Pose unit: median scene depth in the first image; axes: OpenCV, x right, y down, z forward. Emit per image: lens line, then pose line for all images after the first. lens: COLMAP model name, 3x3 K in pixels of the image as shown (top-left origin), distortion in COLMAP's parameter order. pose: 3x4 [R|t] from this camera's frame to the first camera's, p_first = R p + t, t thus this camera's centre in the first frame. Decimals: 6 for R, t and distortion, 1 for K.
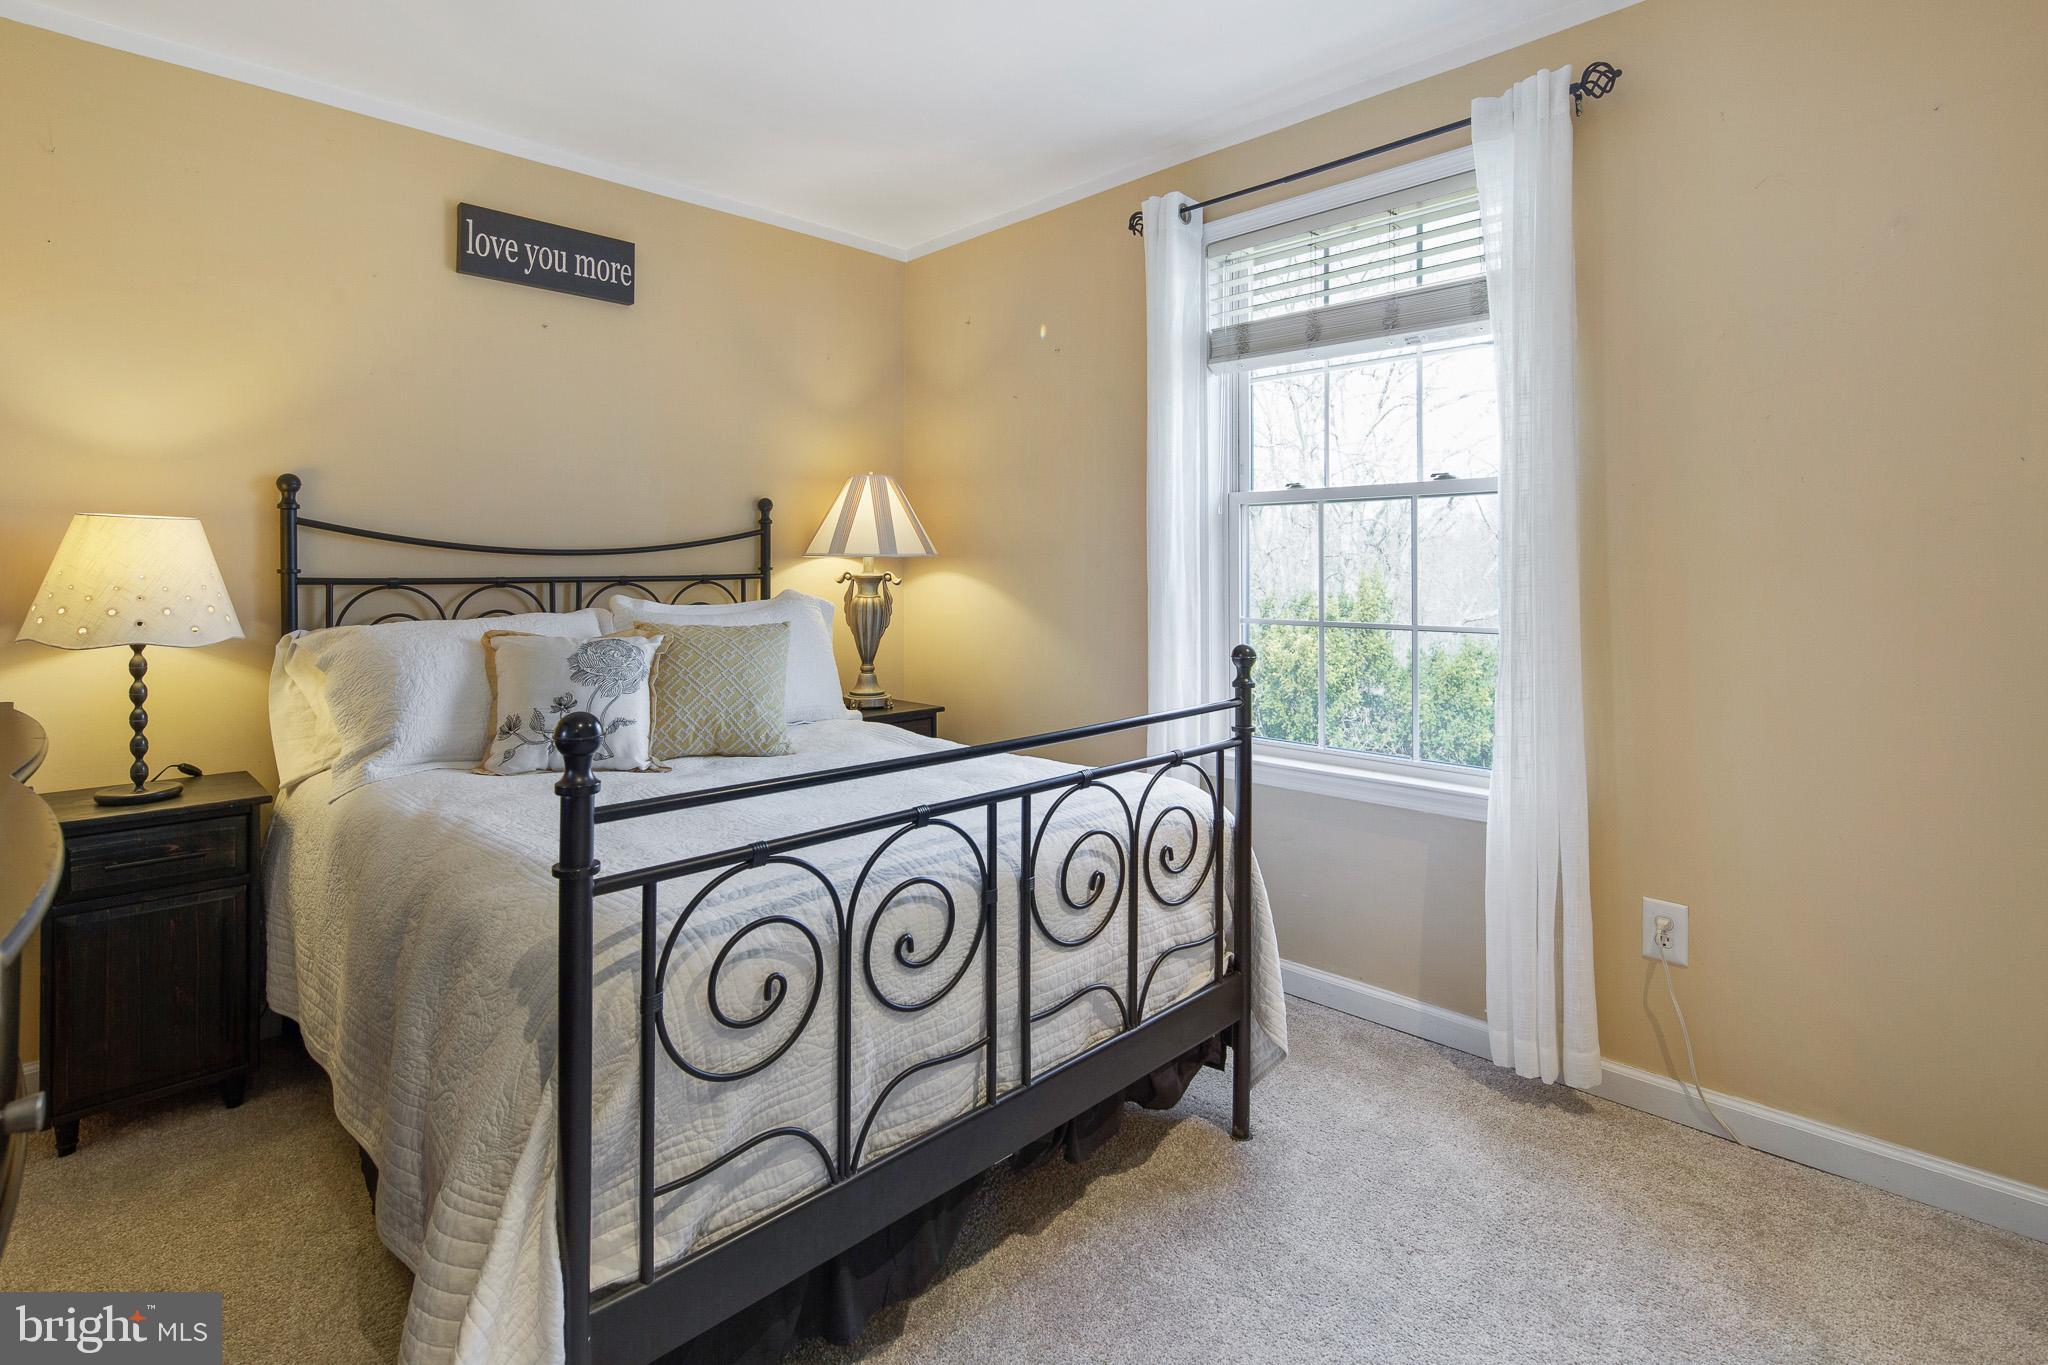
lens RADIAL K [[986.8, 0, 1018.1], [0, 986.8, 587.9], [0, 0, 1]] dist [0.072509, -0.080929]
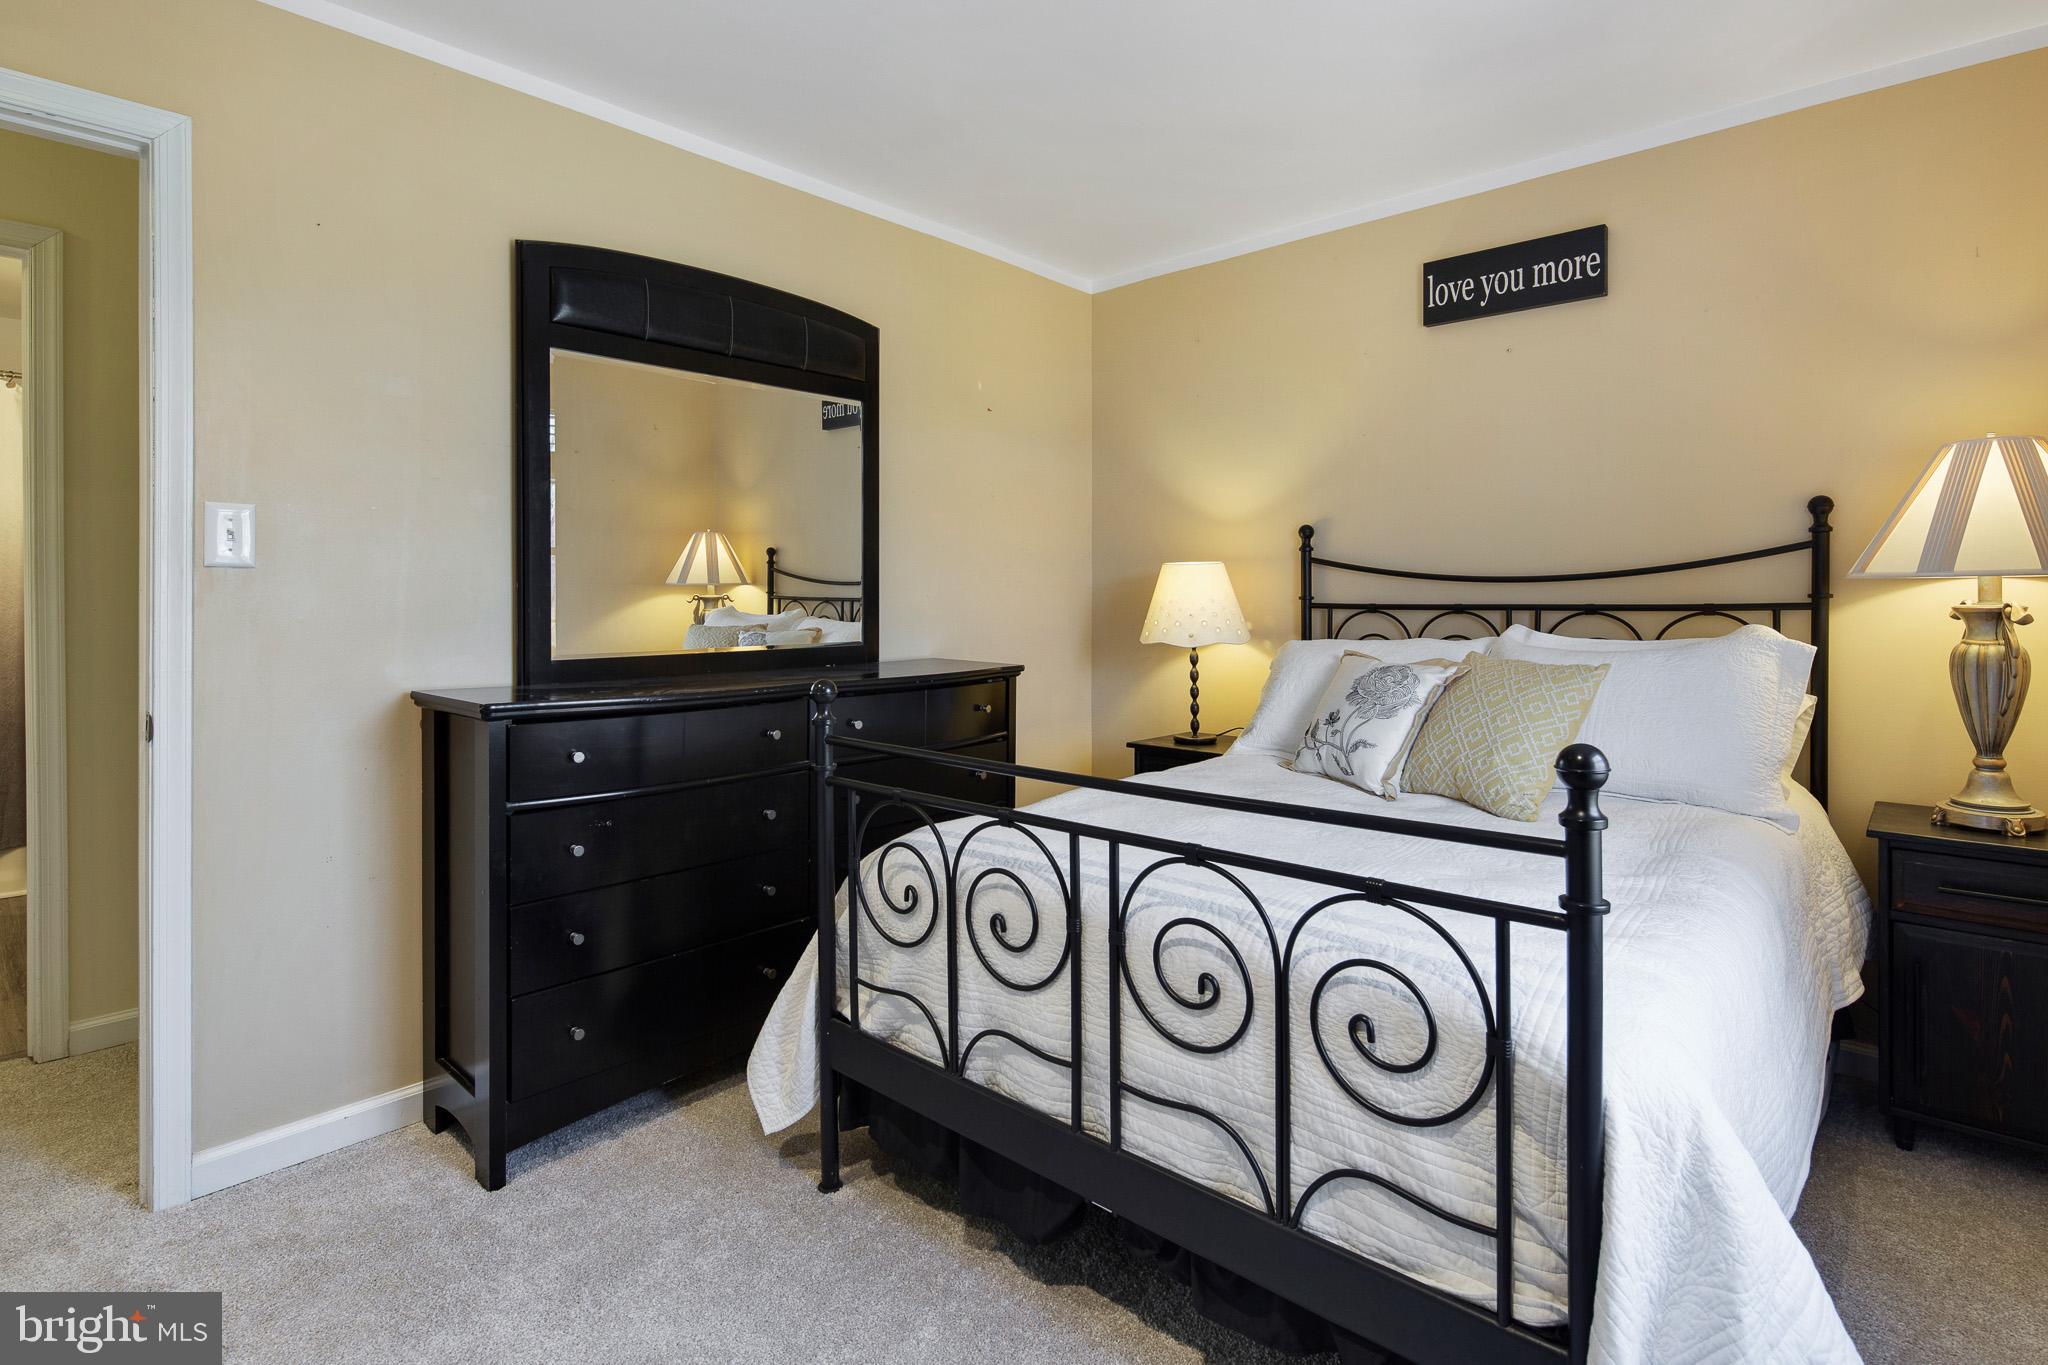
lens RADIAL K [[997.1, 0, 1023.1], [0, 997.1, 650.6], [0, 0, 1]] dist [0.003956, -0.000467]
pose [[0.071910, 0.054329, -0.995930, 0.592520], [-0.021383, 0.998370, 0.052919, -0.009229], [0.997182, 0.017491, 0.072955, 0.548723]]
